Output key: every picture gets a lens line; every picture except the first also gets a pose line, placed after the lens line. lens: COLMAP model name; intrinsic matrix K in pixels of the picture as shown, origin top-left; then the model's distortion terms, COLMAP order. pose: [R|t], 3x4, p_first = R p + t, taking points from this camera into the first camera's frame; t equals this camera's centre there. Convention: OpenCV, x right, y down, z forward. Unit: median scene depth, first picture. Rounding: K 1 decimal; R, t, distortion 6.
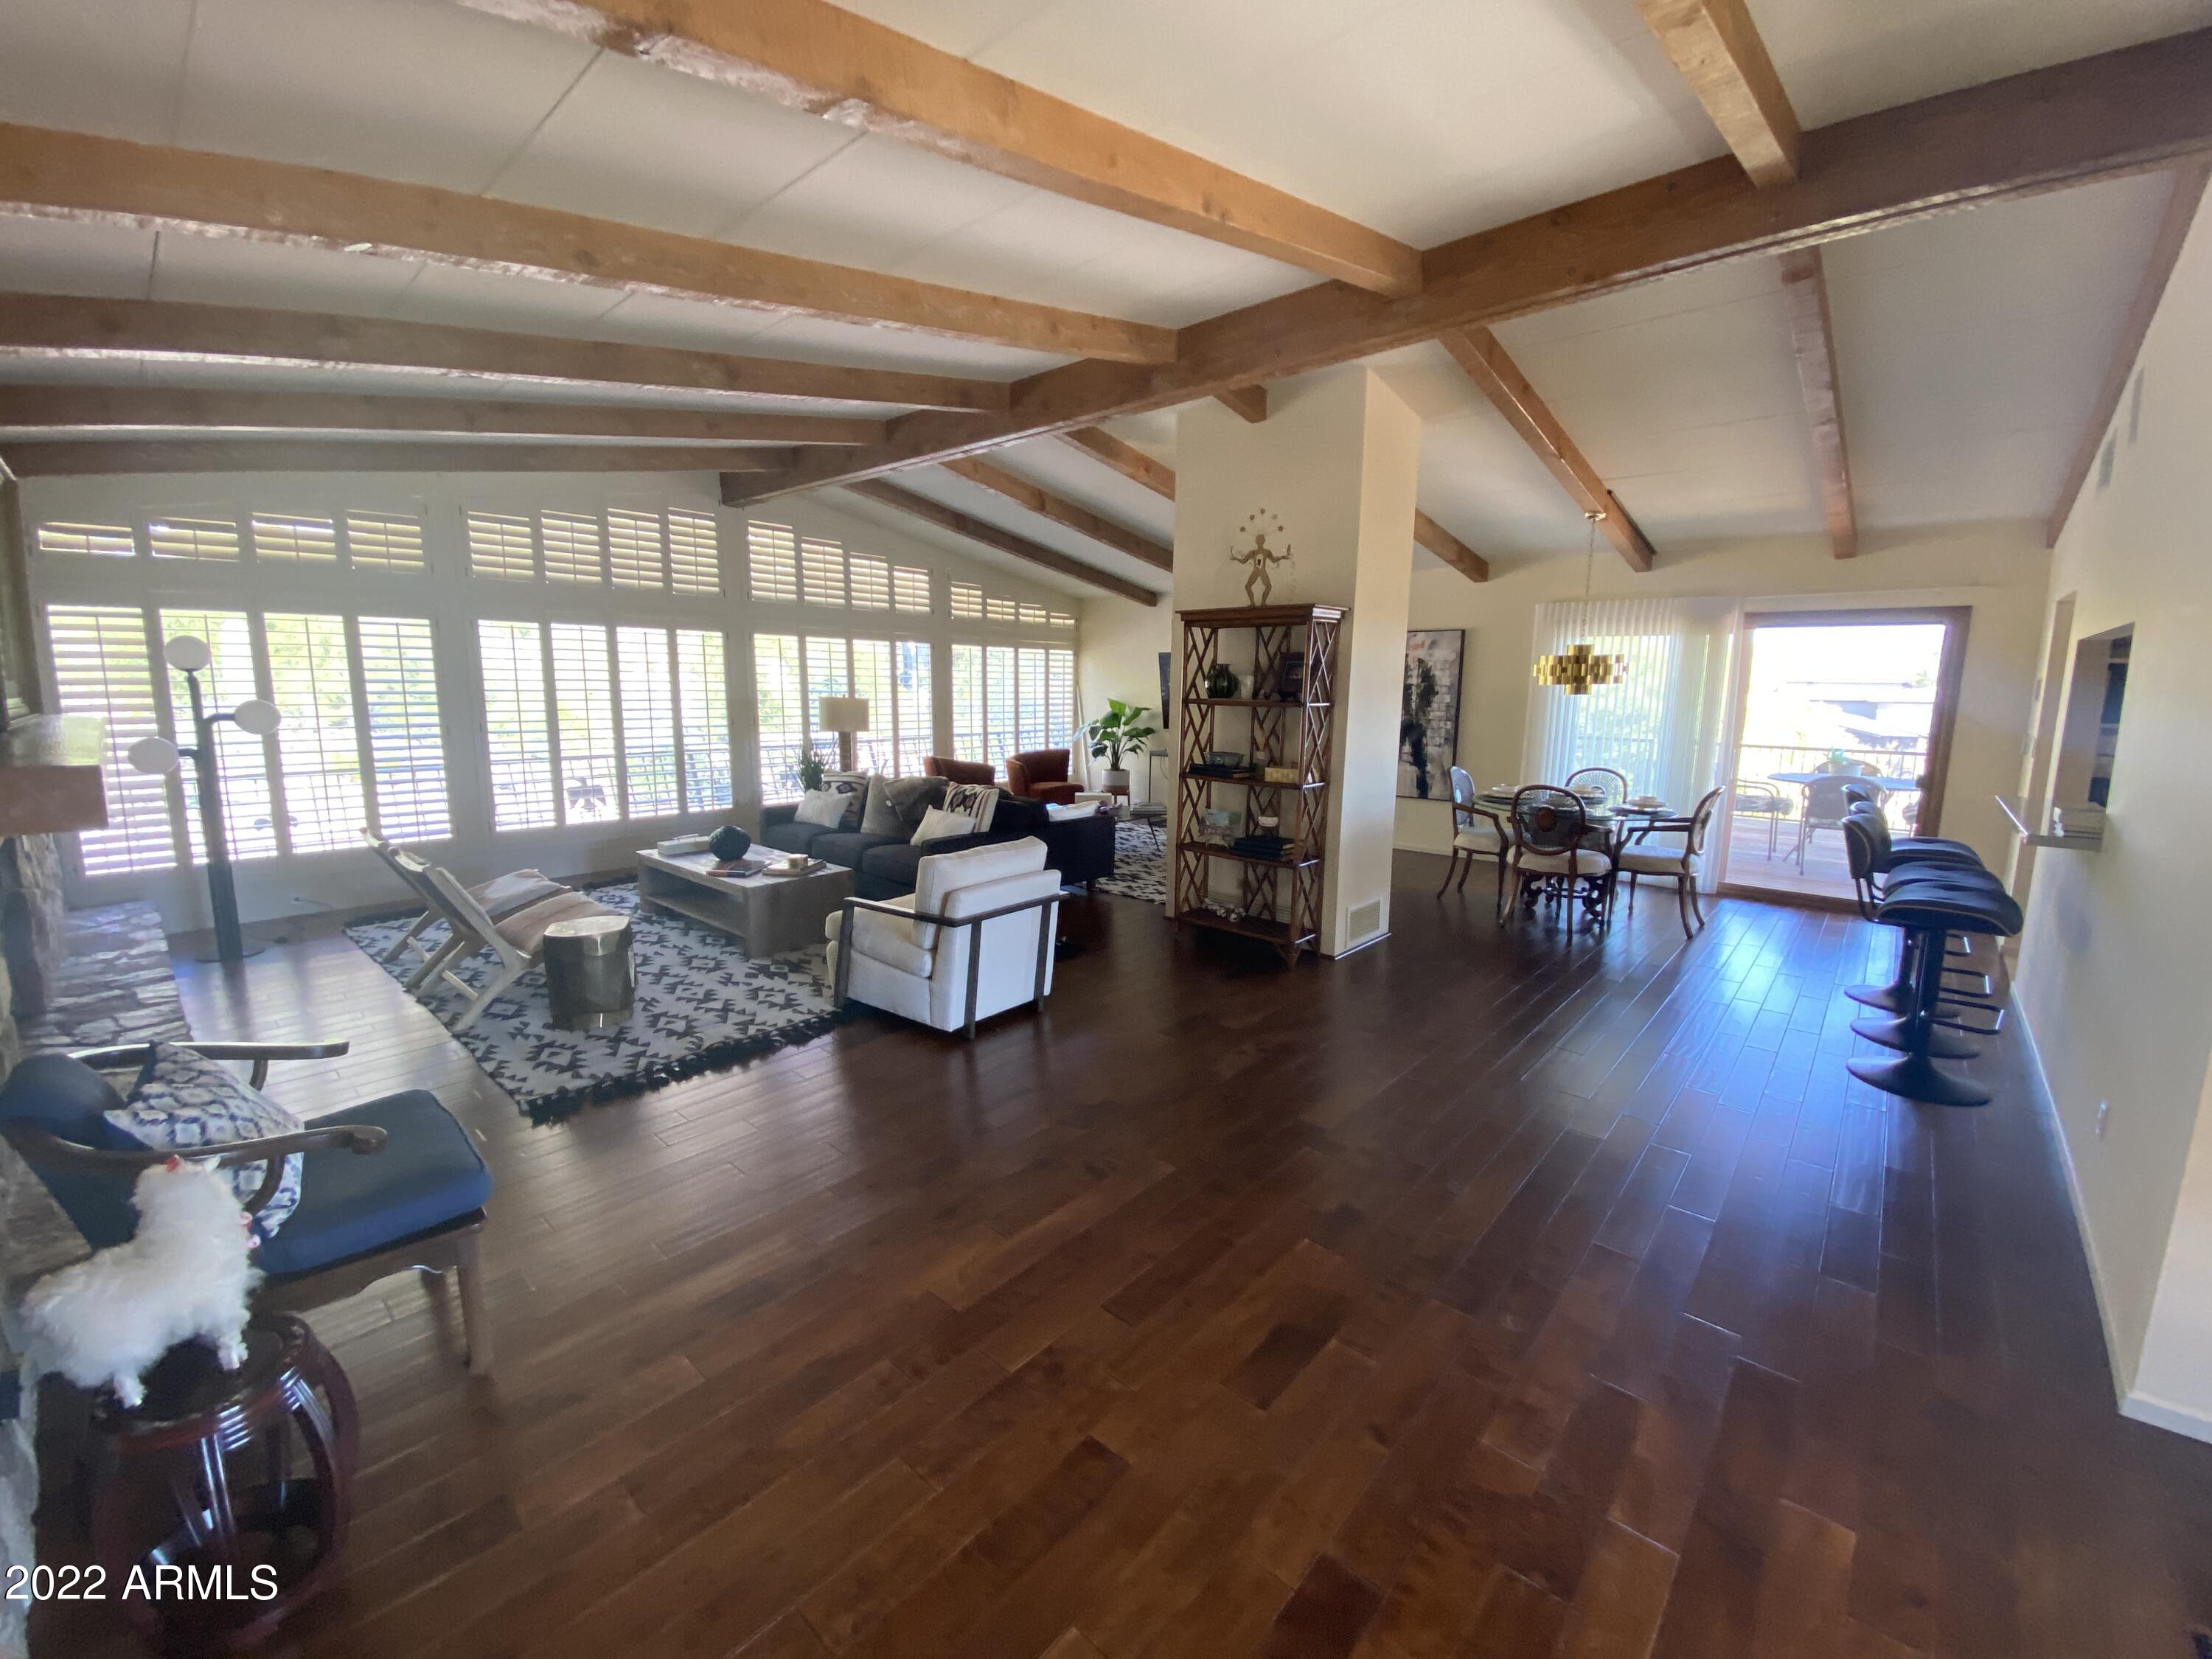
lens RADIAL K [[879.2, 0, 1120.9], [0, 879.2, 829.4], [0, 0, 1]] dist [-0.025582, -0.004801]
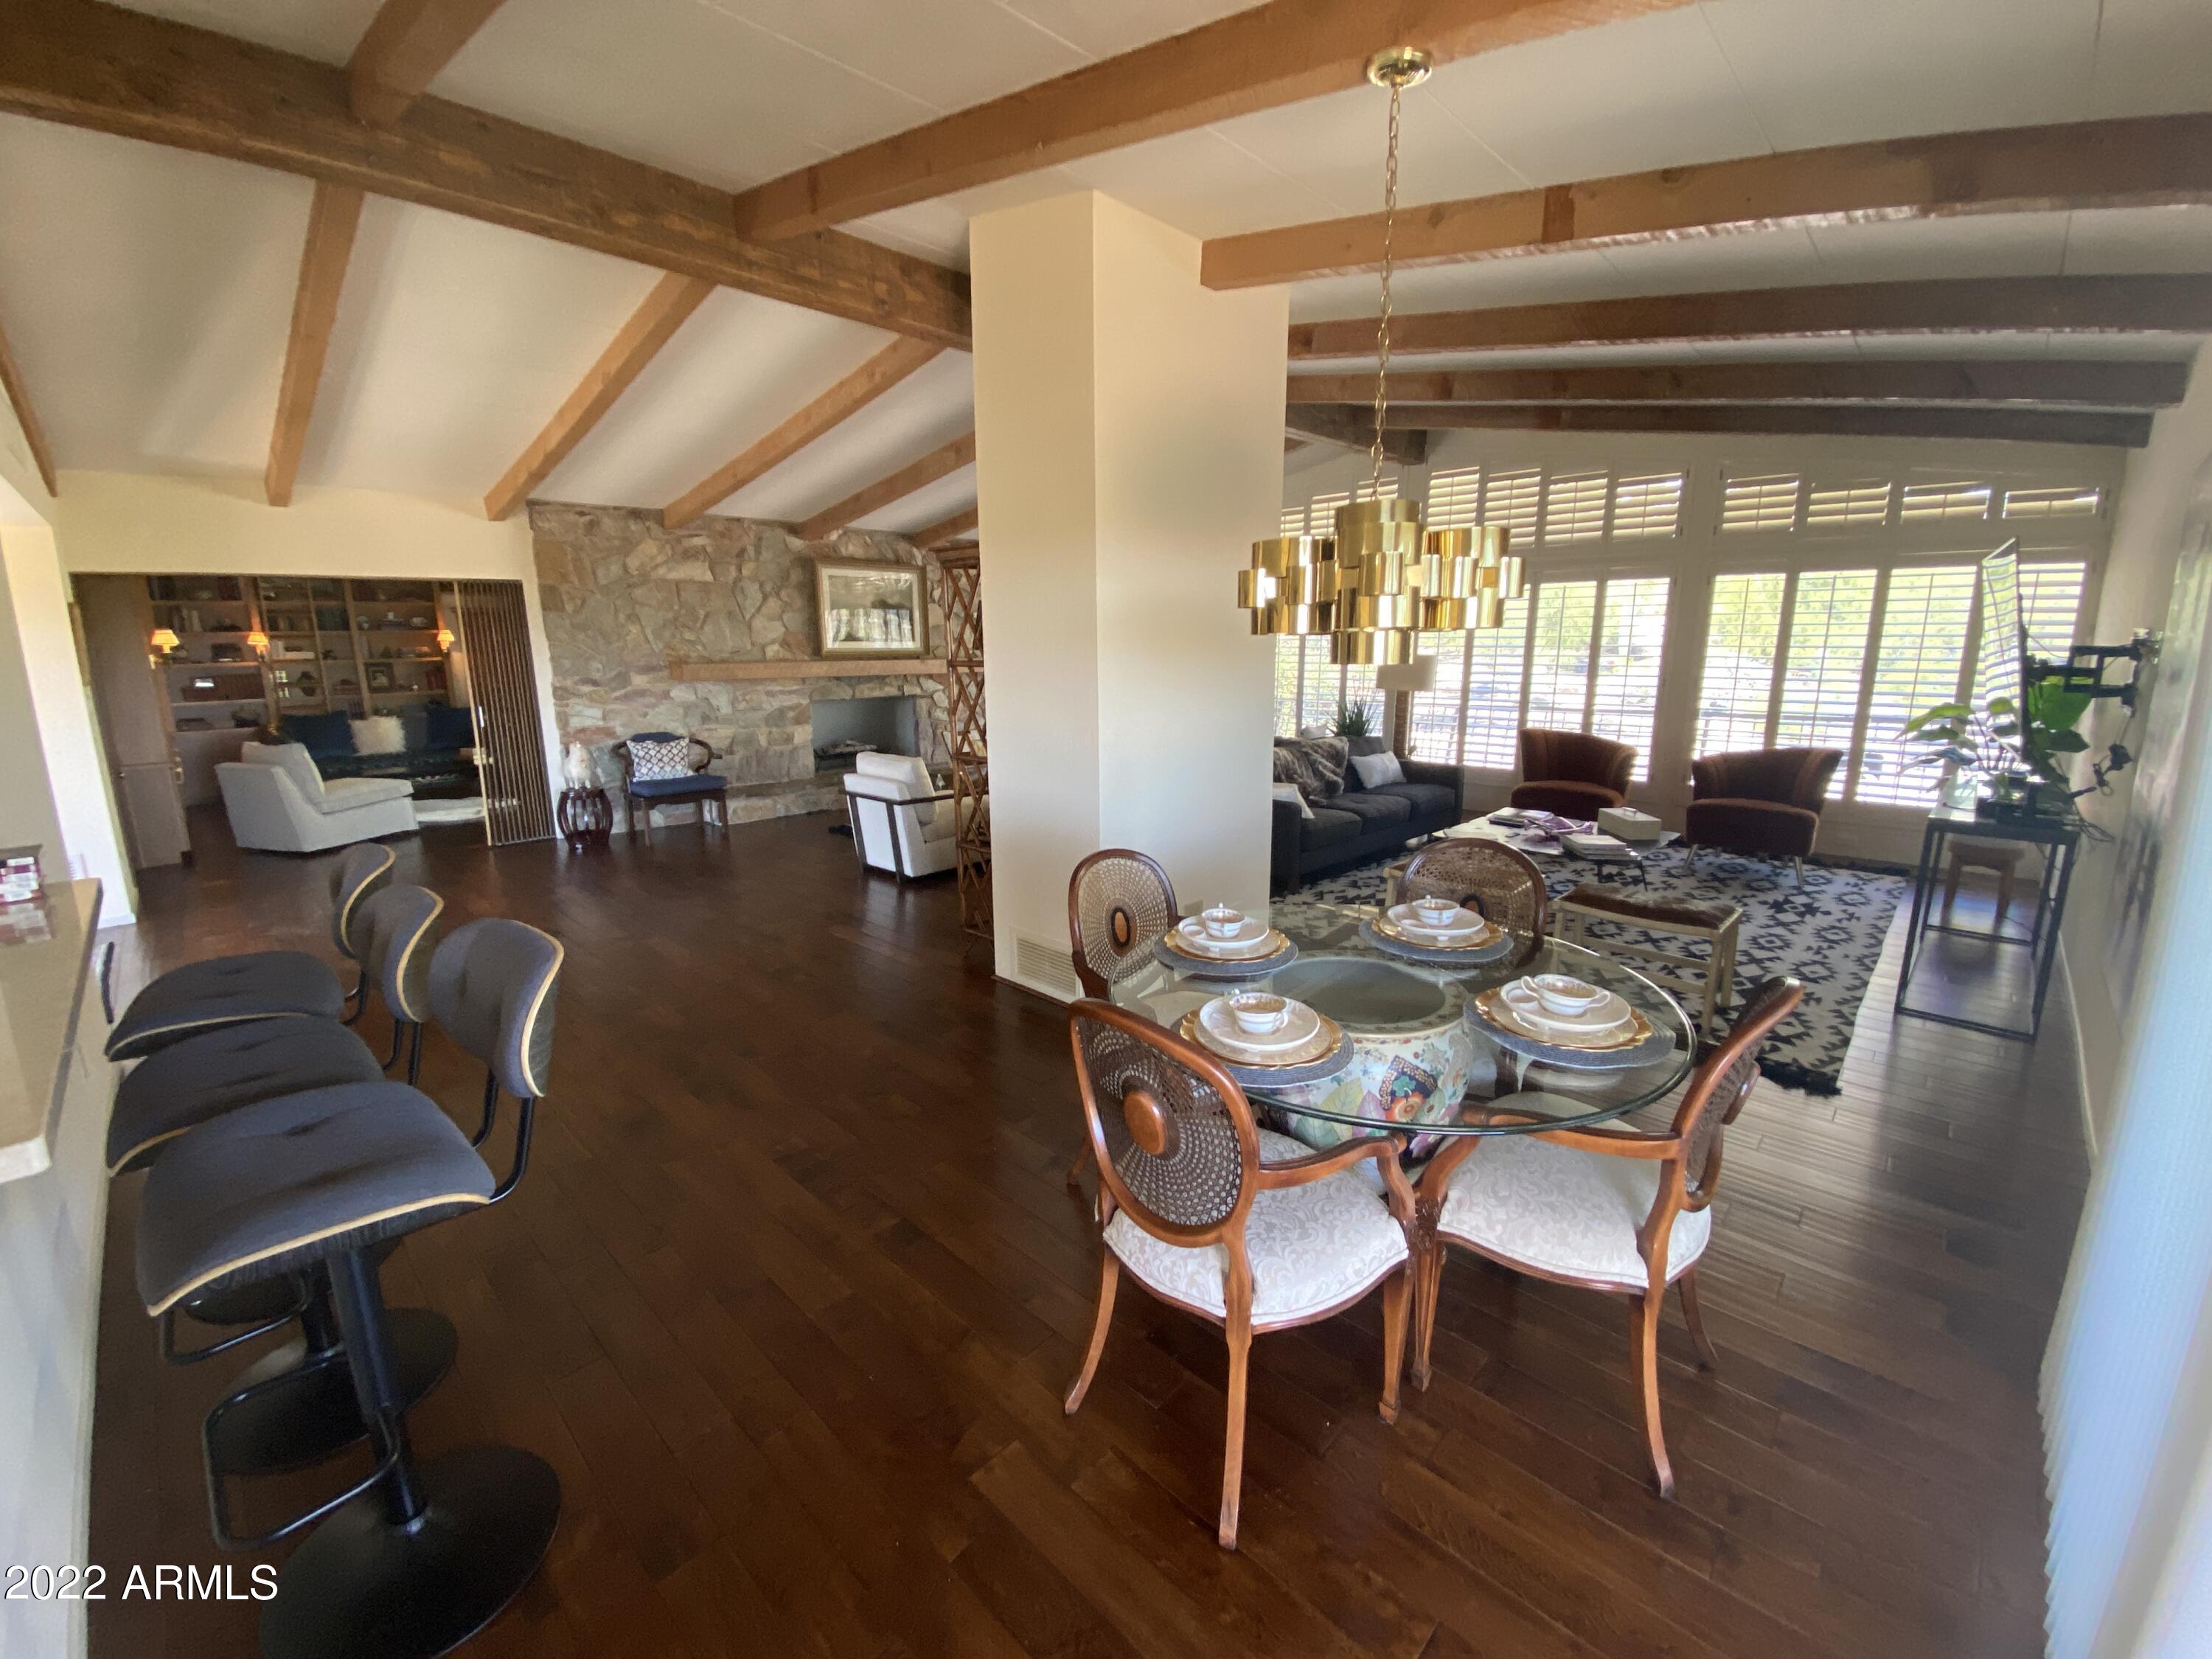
lens RADIAL K [[879.2, 0, 1113.2], [0, 879.2, 824.1], [0, 0, 1]] dist [-0.025582, -0.004801]
pose [[-0.096081, 0.191652, -0.976749, 0.506343], [-0.147094, 0.967781, 0.204362, -0.089375], [0.984445, 0.163309, -0.064795, 0.589042]]
